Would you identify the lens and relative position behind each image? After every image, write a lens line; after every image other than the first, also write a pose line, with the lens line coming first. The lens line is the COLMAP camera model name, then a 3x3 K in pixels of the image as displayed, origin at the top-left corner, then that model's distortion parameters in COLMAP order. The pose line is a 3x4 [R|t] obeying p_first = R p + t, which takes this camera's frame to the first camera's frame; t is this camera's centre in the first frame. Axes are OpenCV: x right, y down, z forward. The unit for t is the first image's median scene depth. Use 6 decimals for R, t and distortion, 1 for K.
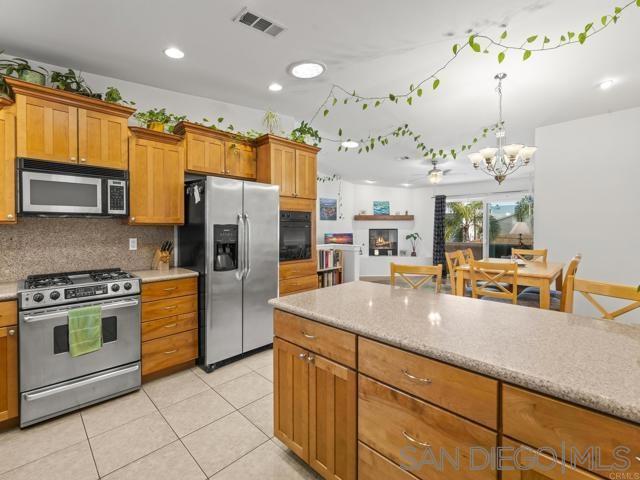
lens RADIAL K [[289.5, 0, 319.5], [0, 289.5, 230.2], [0, 0, 1]] dist [-0.002821, -0.000291]
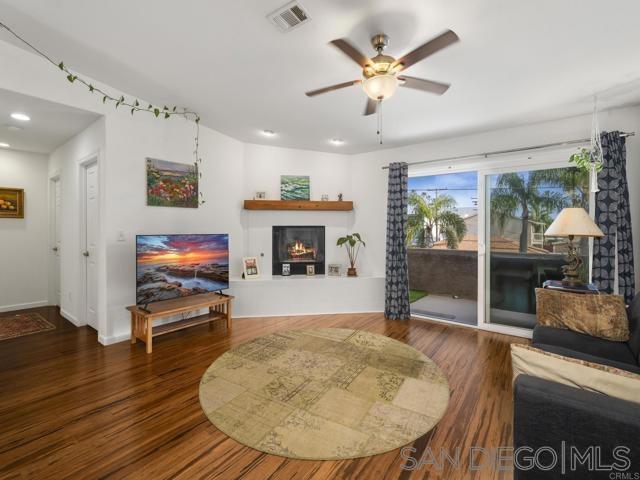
lens RADIAL K [[289.5, 0, 319.5], [0, 289.5, 230.2], [0, 0, 1]] dist [-0.002821, -0.000291]
pose [[0.993332, 0.000735, 0.115288, 0.500711], [-0.000218, 0.999990, -0.004496, 0.014870], [-0.115291, 0.004441, 0.993322, 1.147450]]
